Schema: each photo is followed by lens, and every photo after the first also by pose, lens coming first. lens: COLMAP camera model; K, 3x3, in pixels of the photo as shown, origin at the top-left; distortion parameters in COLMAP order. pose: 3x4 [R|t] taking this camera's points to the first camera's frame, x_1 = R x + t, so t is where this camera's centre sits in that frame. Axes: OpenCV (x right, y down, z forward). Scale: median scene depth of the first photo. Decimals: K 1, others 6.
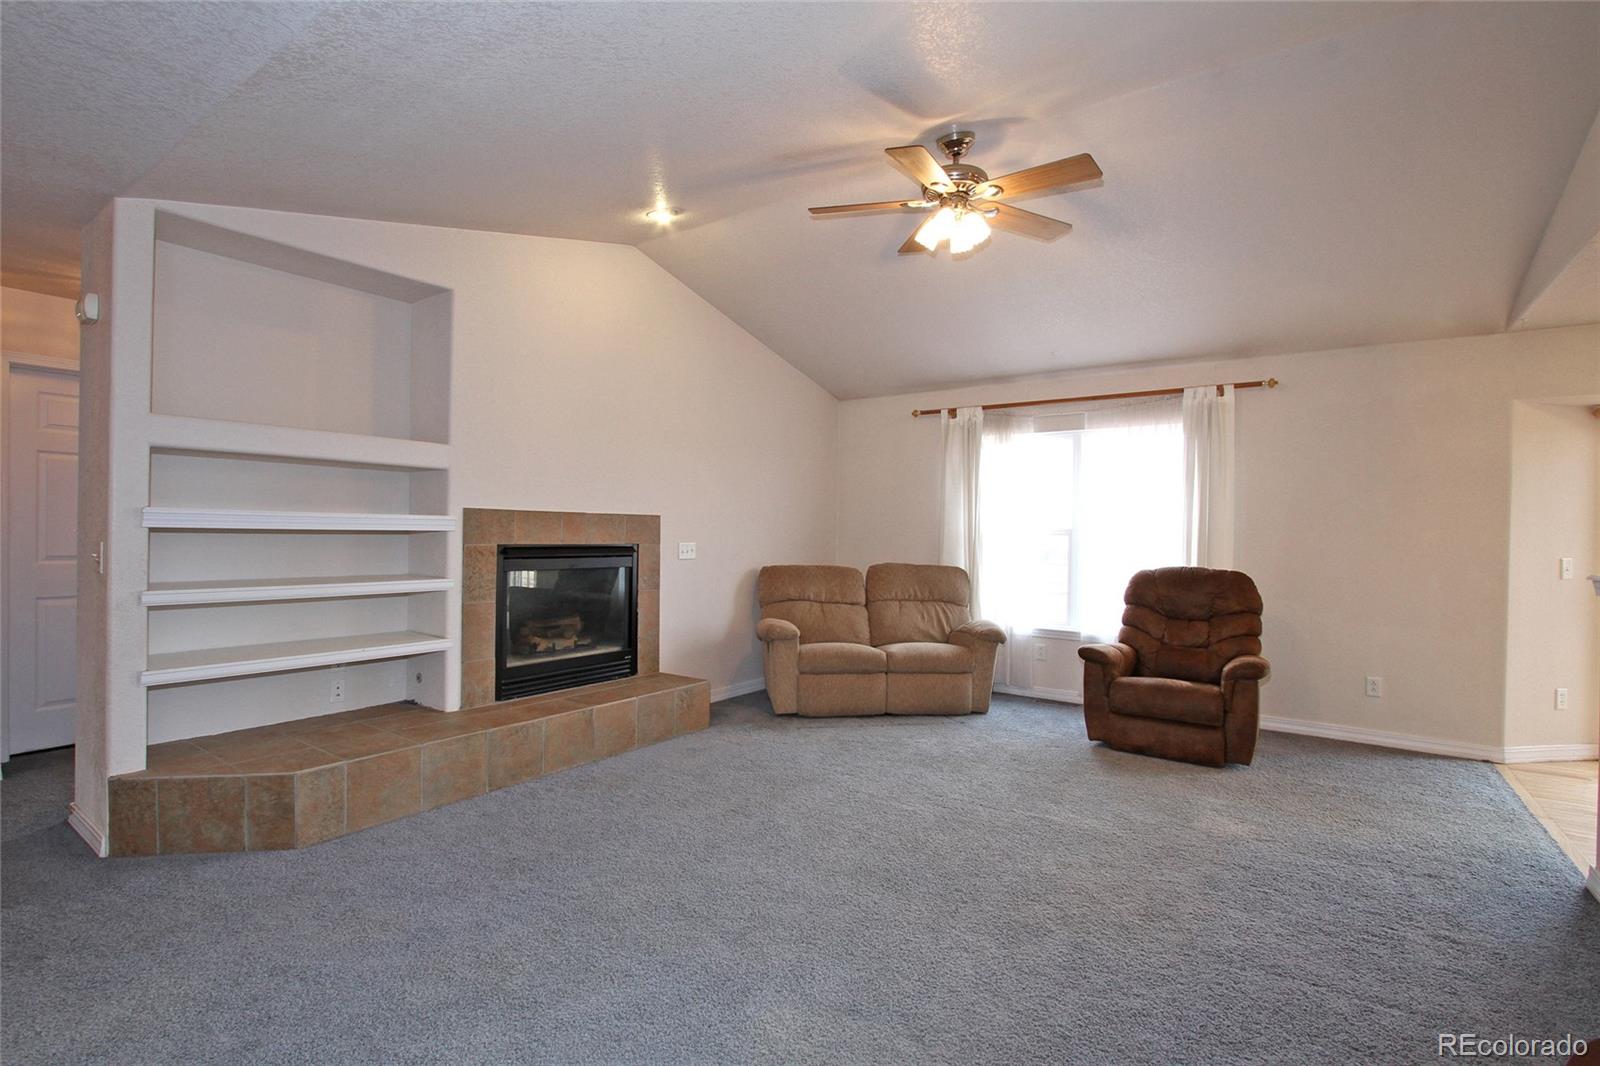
lens RADIAL K [[762.1, 0, 795.8], [0, 762.1, 564.9], [0, 0, 1]] dist [-0.035769, -0.000027]
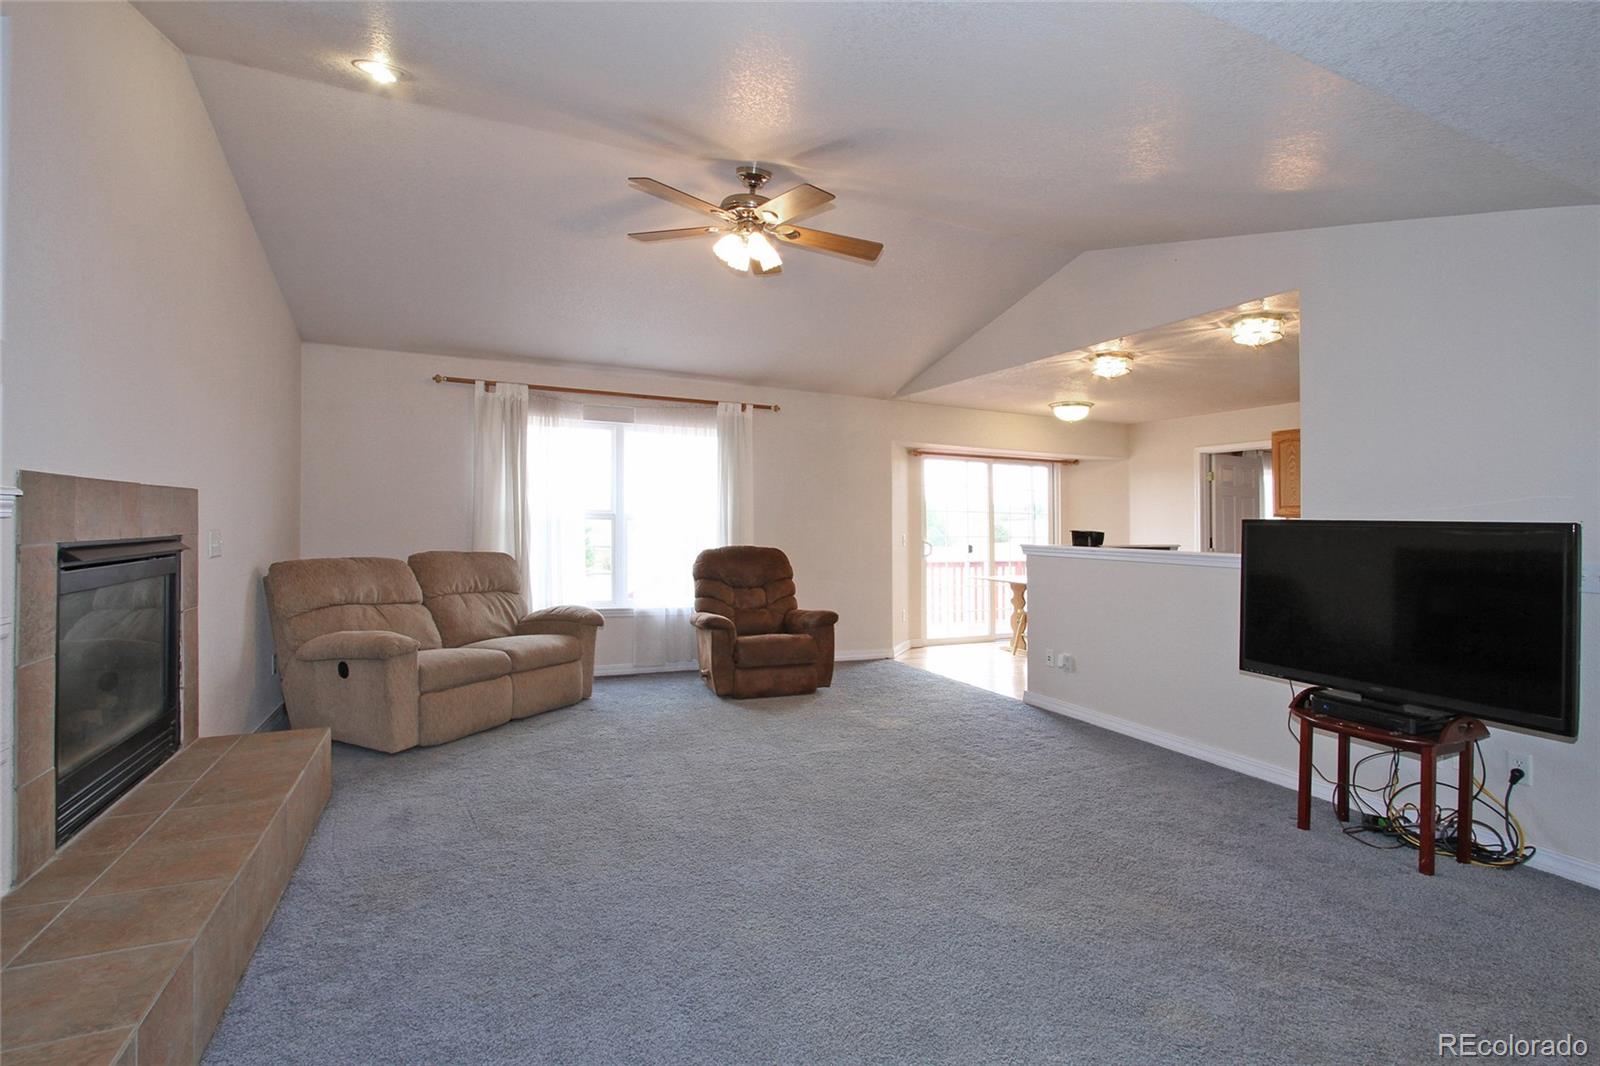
lens RADIAL K [[768.9, 0, 800.0], [0, 768.9, 533.0], [0, 0, 1]] dist [-0.013530, 0.000192]
pose [[0.483579, -0.015278, 0.875167, -0.531435], [0.023824, 0.999707, 0.004289, -0.020920], [-0.874976, 0.018776, 0.483801, 0.278457]]
